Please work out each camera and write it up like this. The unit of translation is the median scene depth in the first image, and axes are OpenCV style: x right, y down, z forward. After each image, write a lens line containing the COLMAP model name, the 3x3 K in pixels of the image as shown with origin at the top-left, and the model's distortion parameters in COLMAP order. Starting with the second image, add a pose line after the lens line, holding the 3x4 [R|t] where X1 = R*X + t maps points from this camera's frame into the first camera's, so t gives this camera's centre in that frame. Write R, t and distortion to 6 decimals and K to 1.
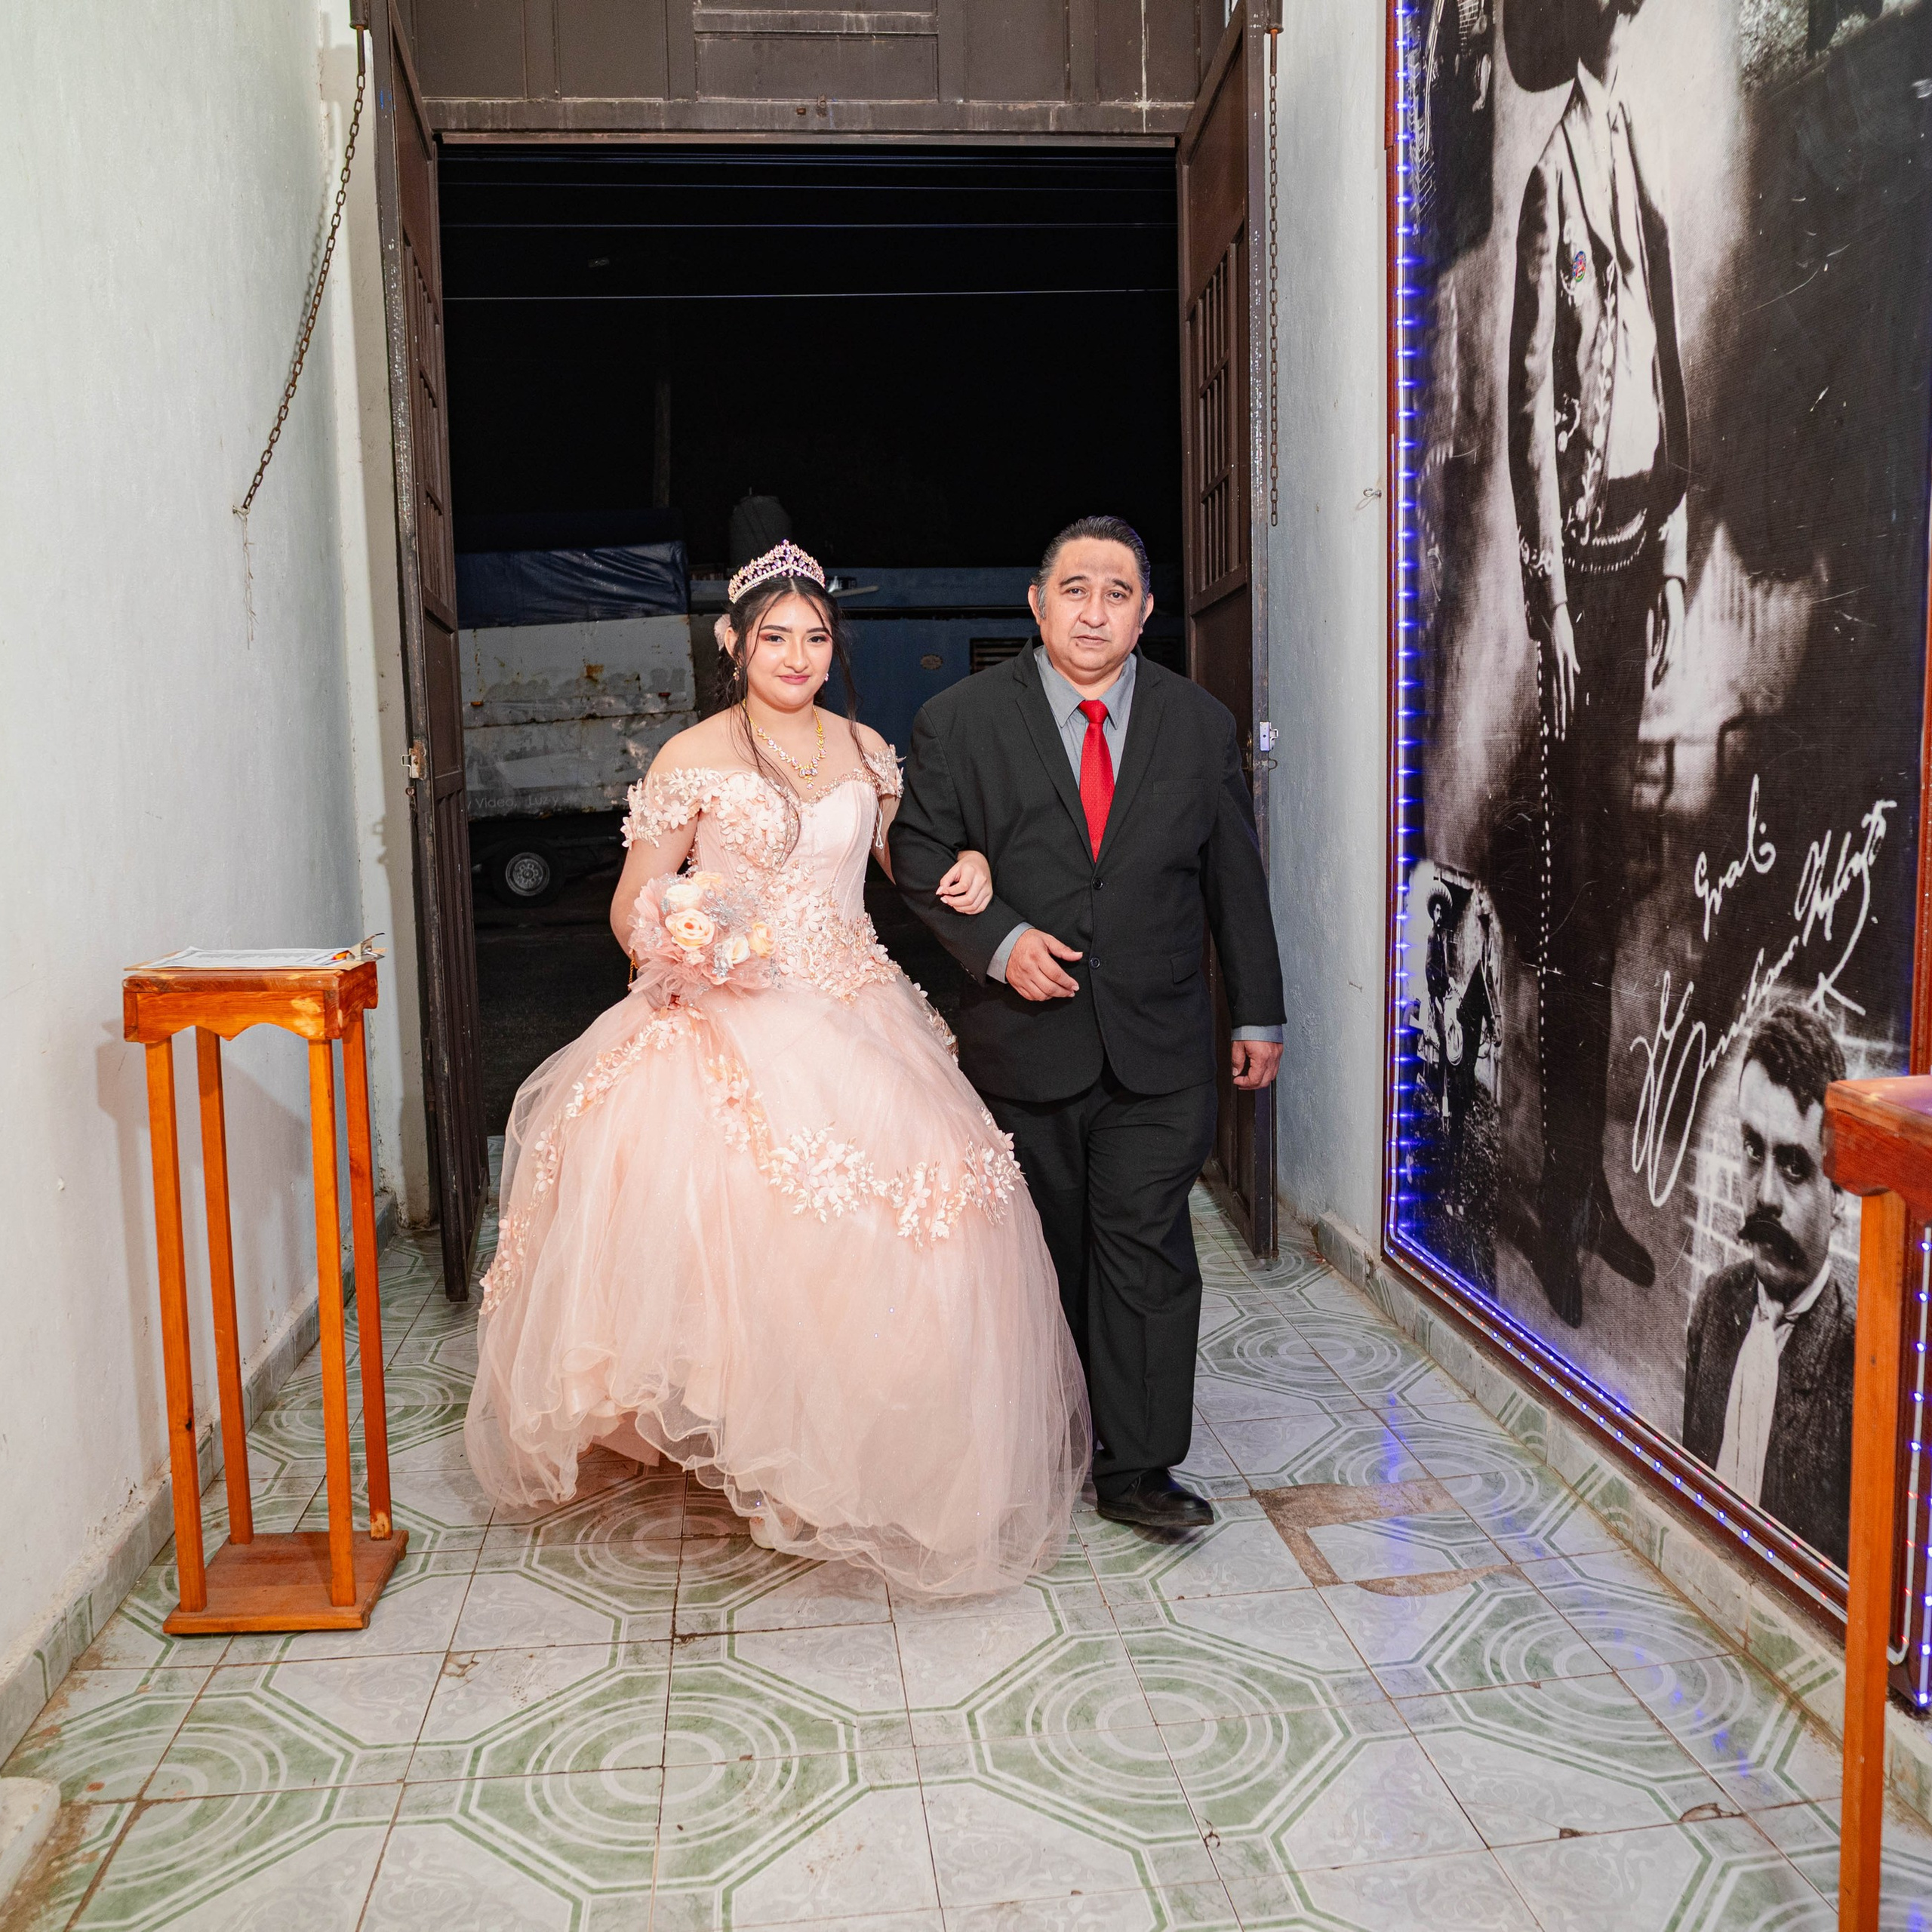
lens RADIAL K [[1637.2, 0, 939.1], [0, 1637.2, 945.9], [0, 0, 1]] dist [-0.053401, 0.020701]
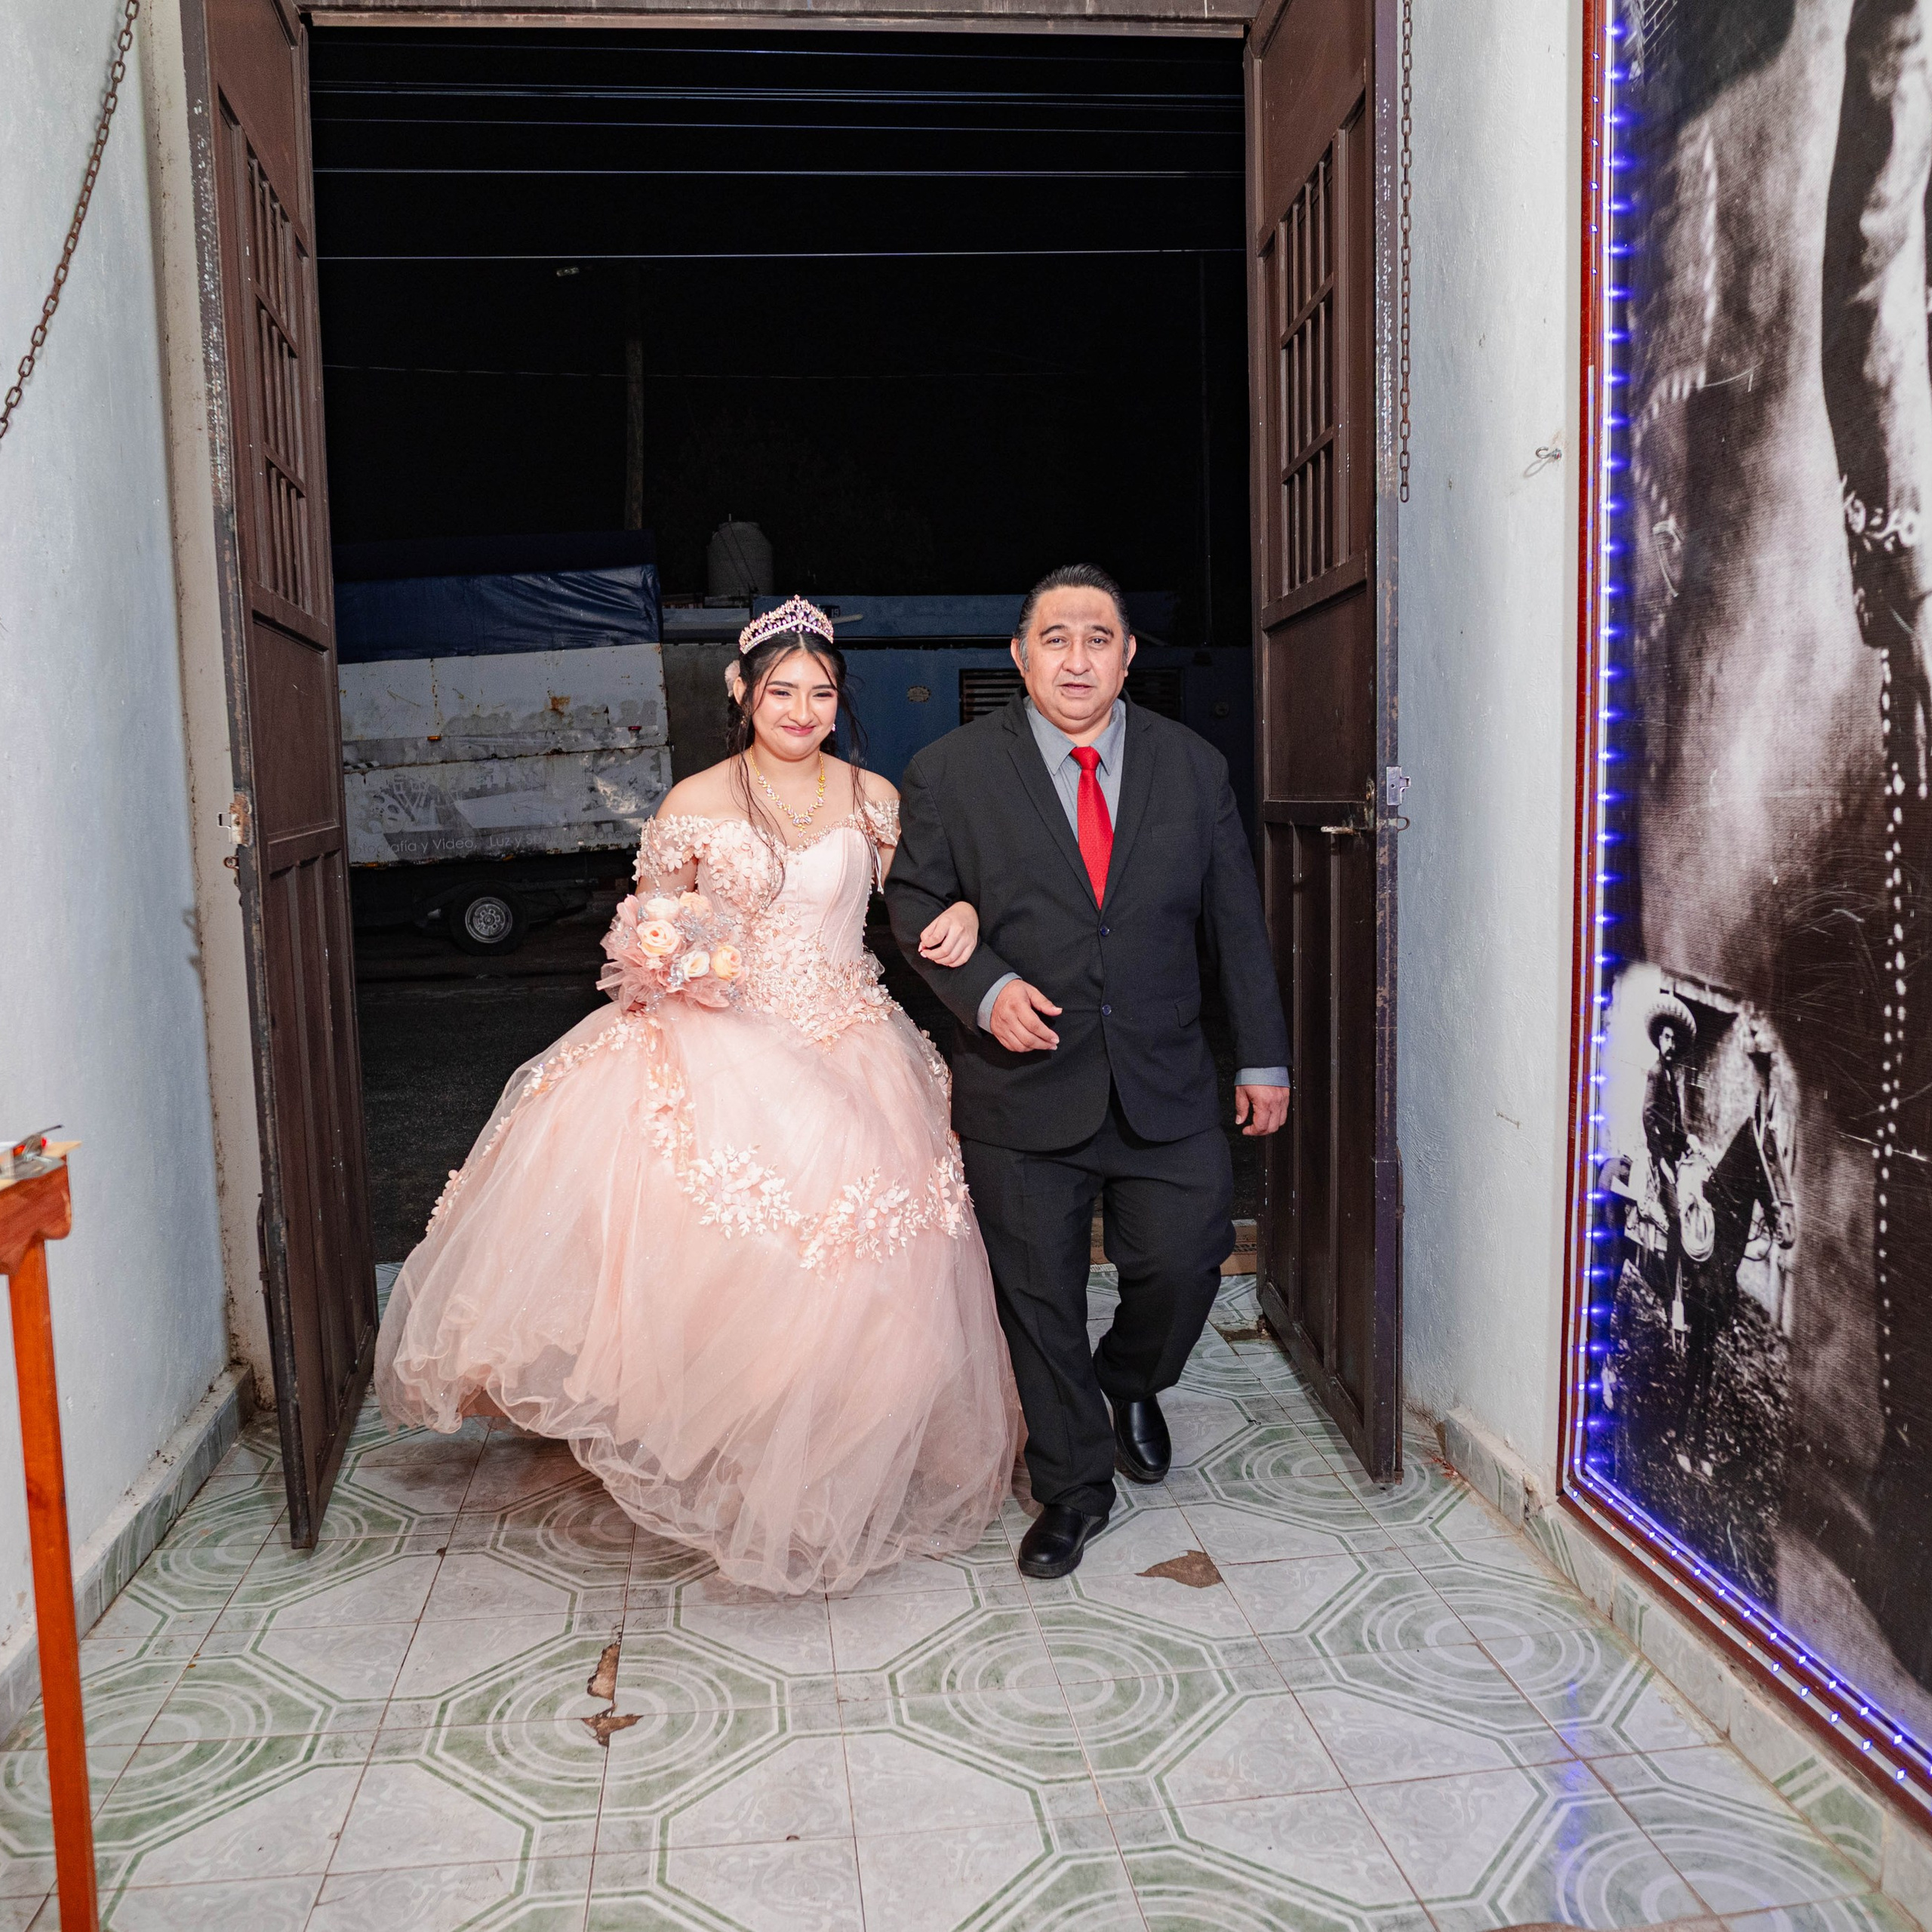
lens RADIAL K [[1633.8, 0, 958.9], [0, 1633.8, 963.7], [0, 0, 1]] dist [-0.067524, 0.046214]
pose [[0.999755, -0.000271, 0.022112, -0.015022], [0.000491, 0.999950, -0.009961, -0.046646], [-0.022108, 0.009969, 0.999706, 0.310076]]
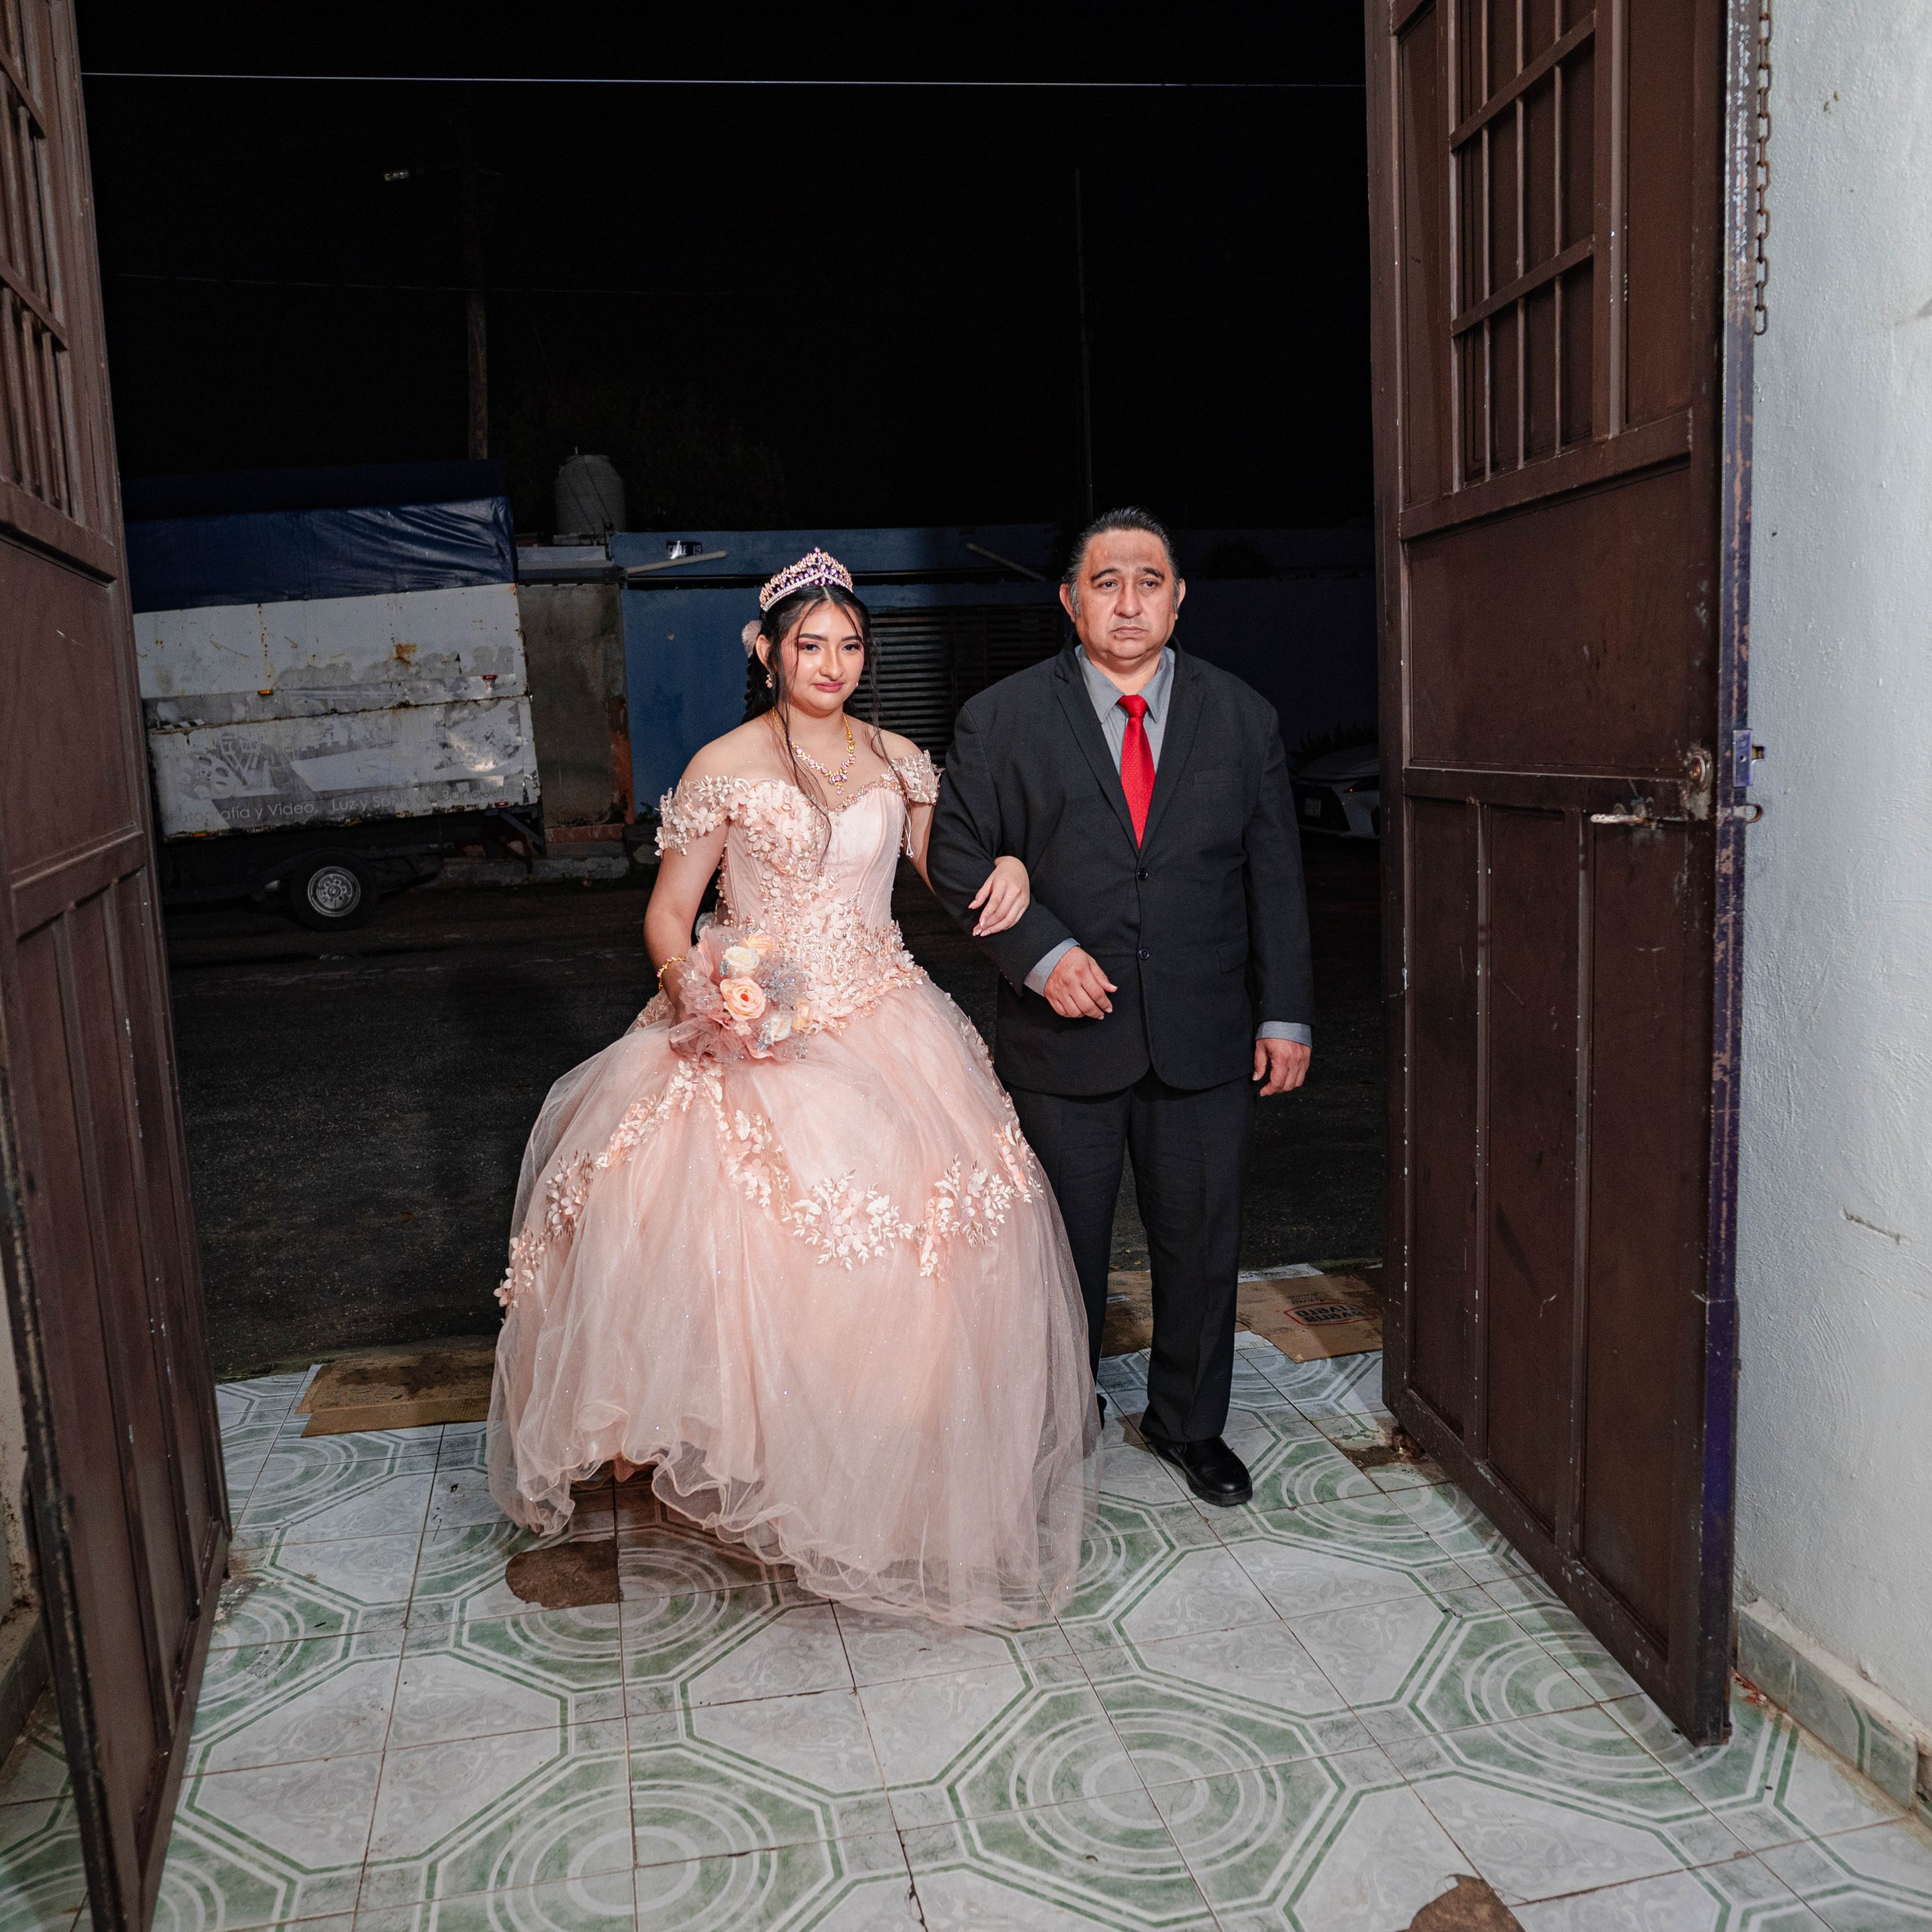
lens RADIAL K [[1637.2, 0, 939.1], [0, 1637.2, 945.9], [0, 0, 1]] dist [-0.053401, 0.020701]
pose [[0.994656, -0.030279, 0.098700, -0.109872], [0.028835, 0.999456, 0.016025, -0.098439], [-0.099132, -0.013093, 0.994988, 0.608853]]
